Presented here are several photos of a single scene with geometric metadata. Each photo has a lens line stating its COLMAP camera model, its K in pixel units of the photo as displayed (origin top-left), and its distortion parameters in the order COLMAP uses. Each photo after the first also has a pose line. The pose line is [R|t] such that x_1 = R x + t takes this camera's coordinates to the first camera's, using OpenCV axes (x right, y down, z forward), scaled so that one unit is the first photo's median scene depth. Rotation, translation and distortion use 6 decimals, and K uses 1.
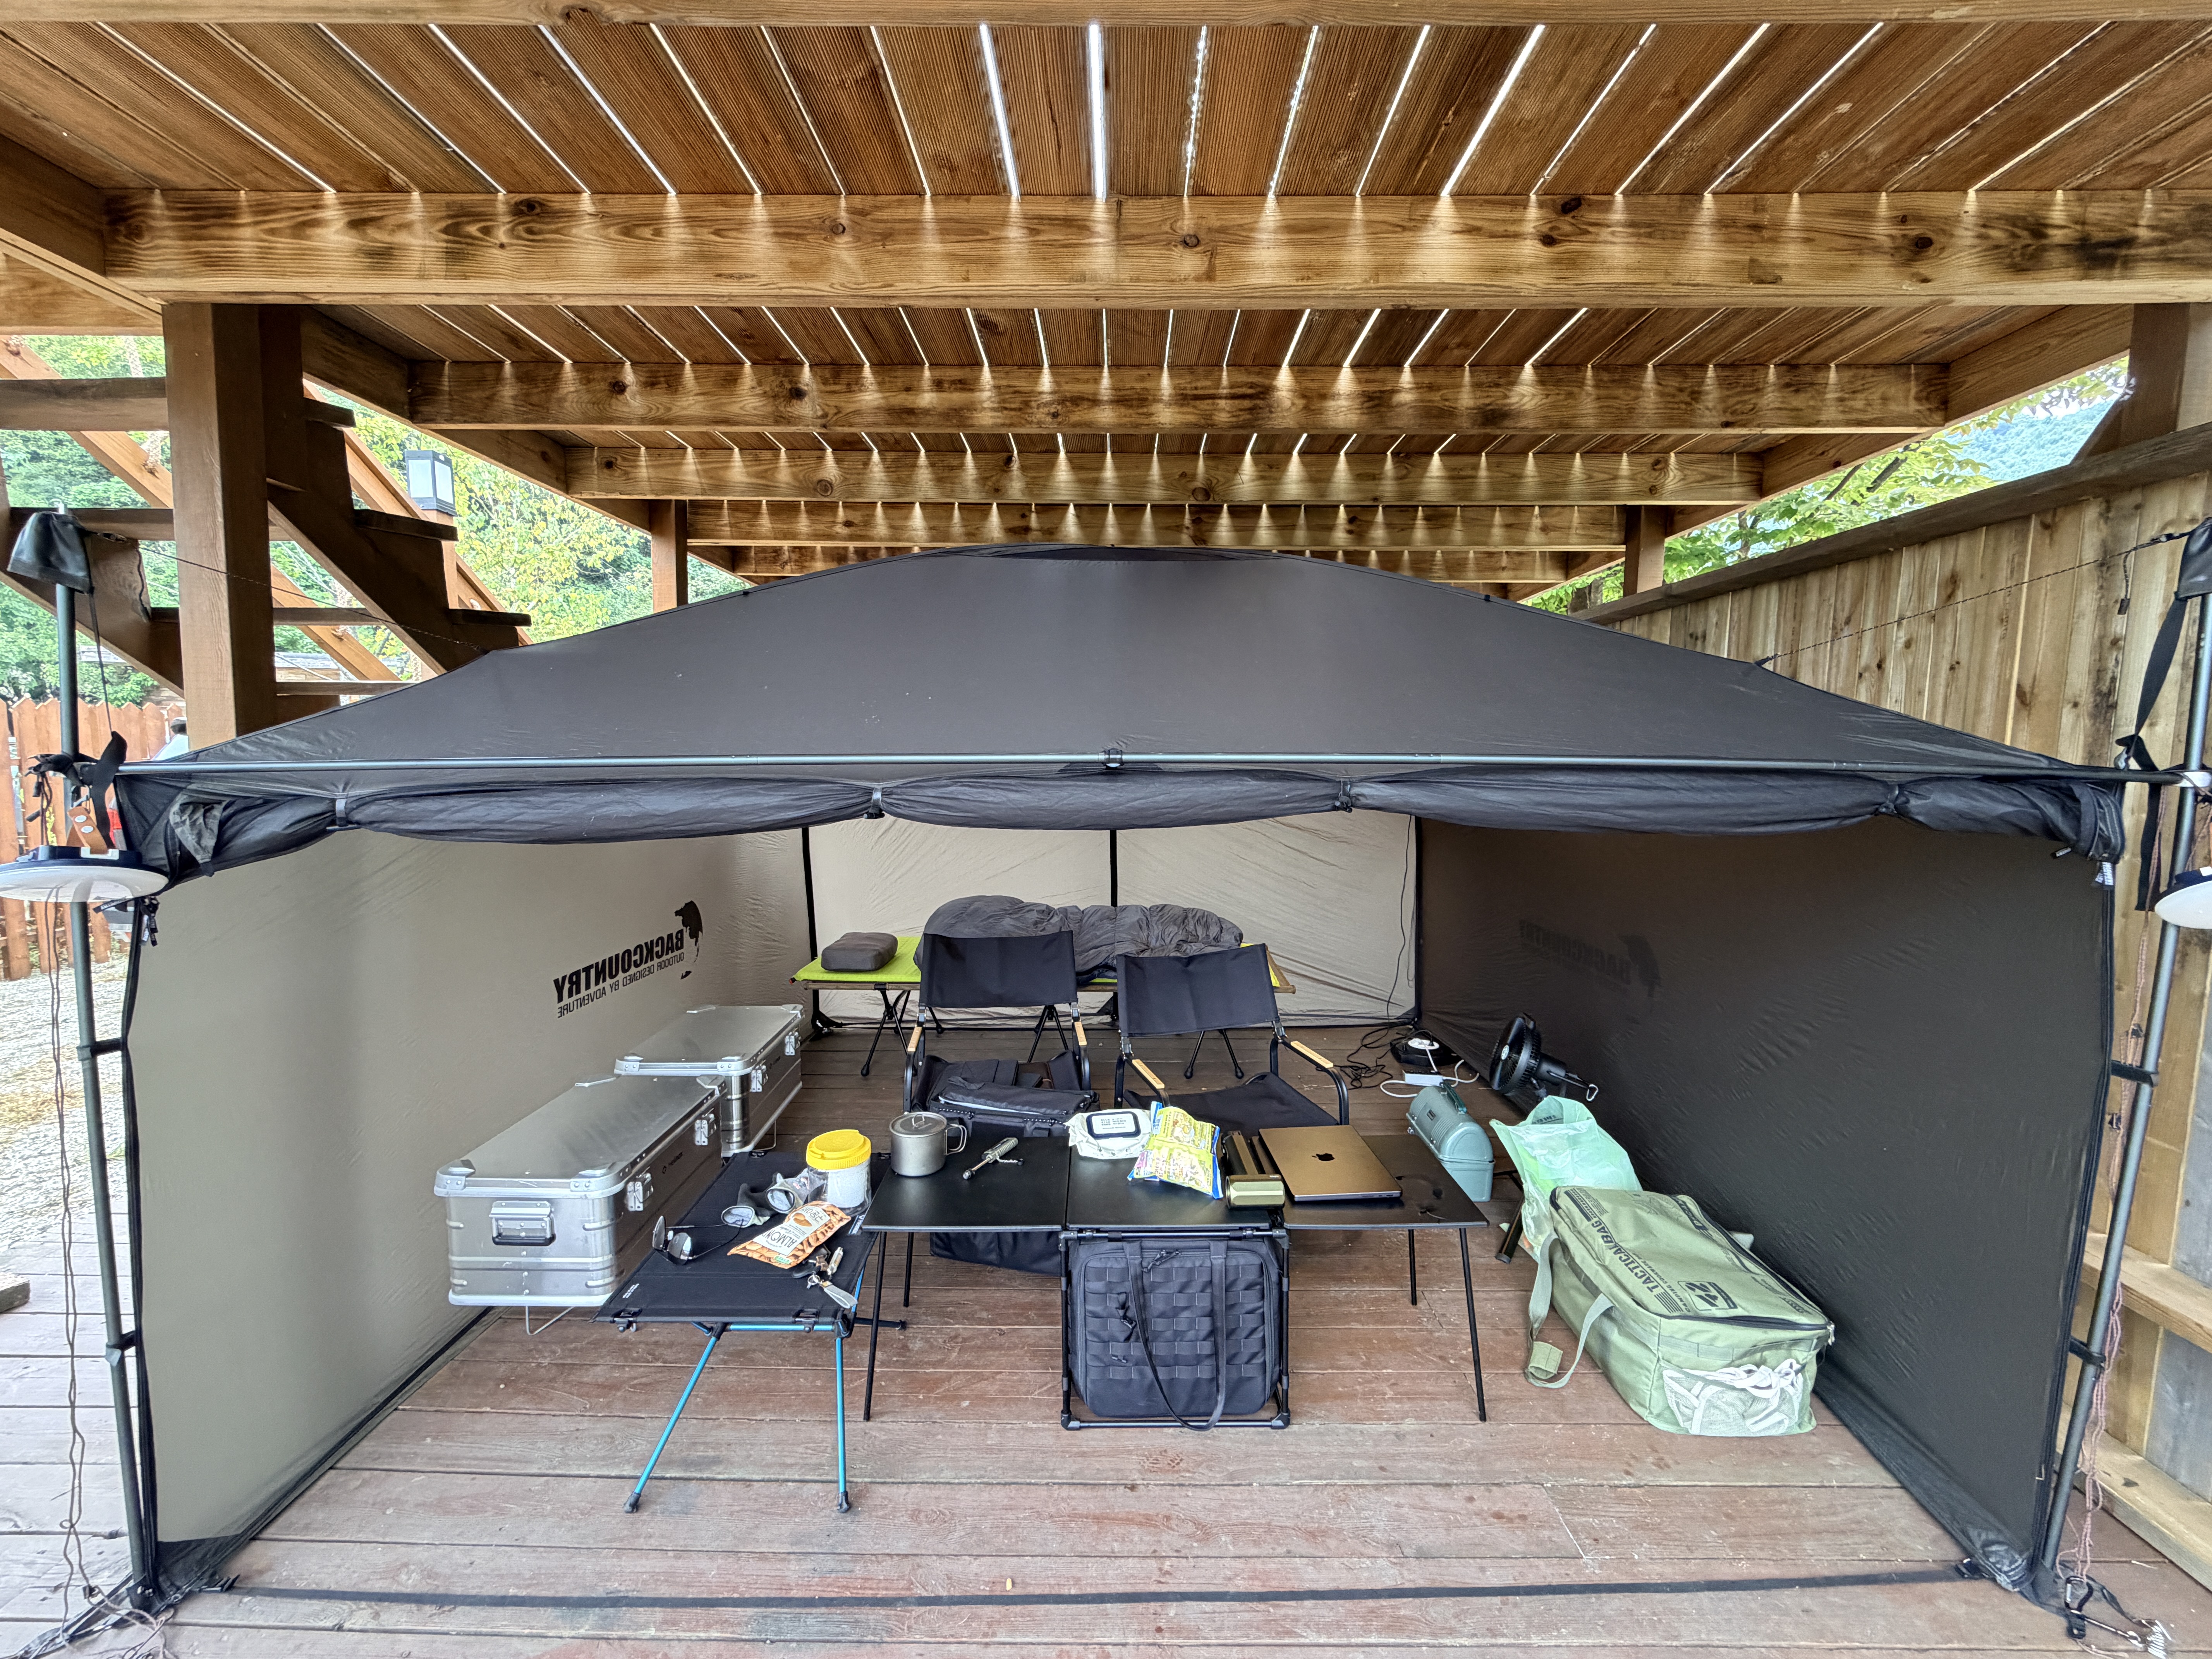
lens RADIAL K [[878.5, 0, 1105.4], [0, 878.5, 825.2], [0, 0, 1]] dist [-0.000674, -0.000036]
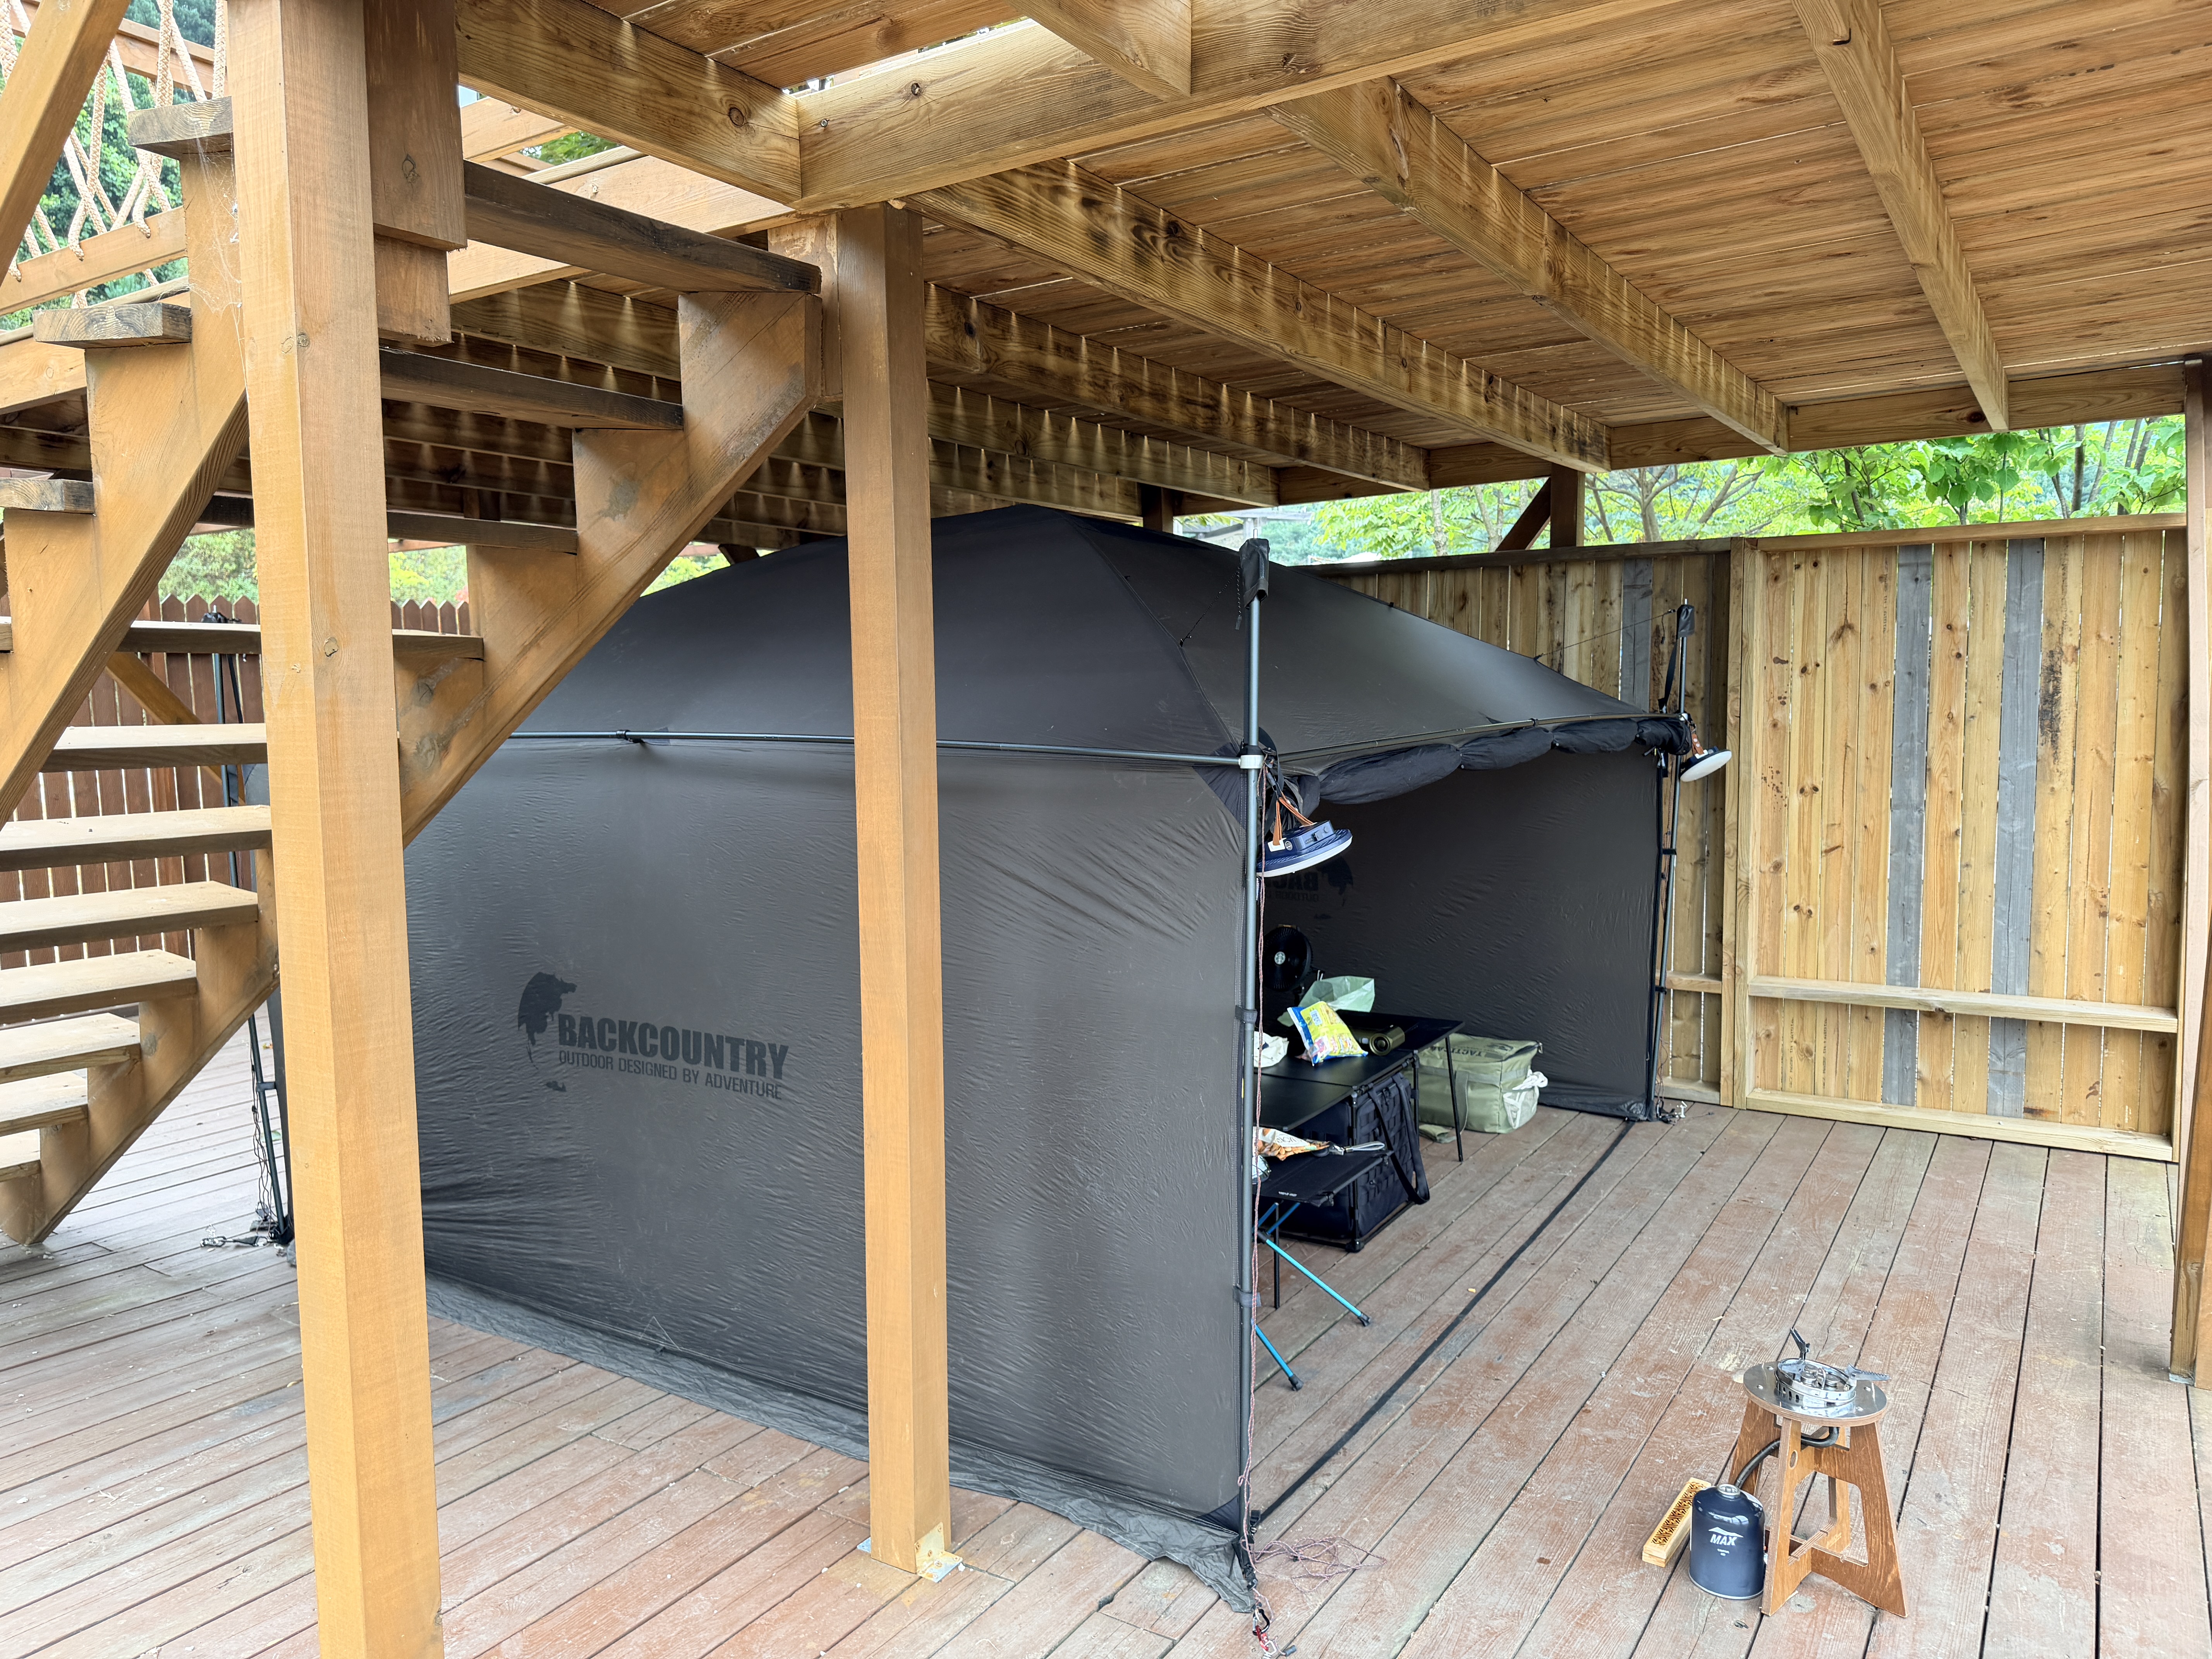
lens RADIAL K [[1560.3, 0, 1103.1], [0, 1560.3, 836.7], [0, 0, 1]] dist [0.019667, -0.008713]
pose [[0.528213, -0.091342, 0.844185, -2.094623], [0.090237, 0.994606, 0.051156, -0.060602], [-0.844304, 0.049156, 0.533606, 0.076685]]
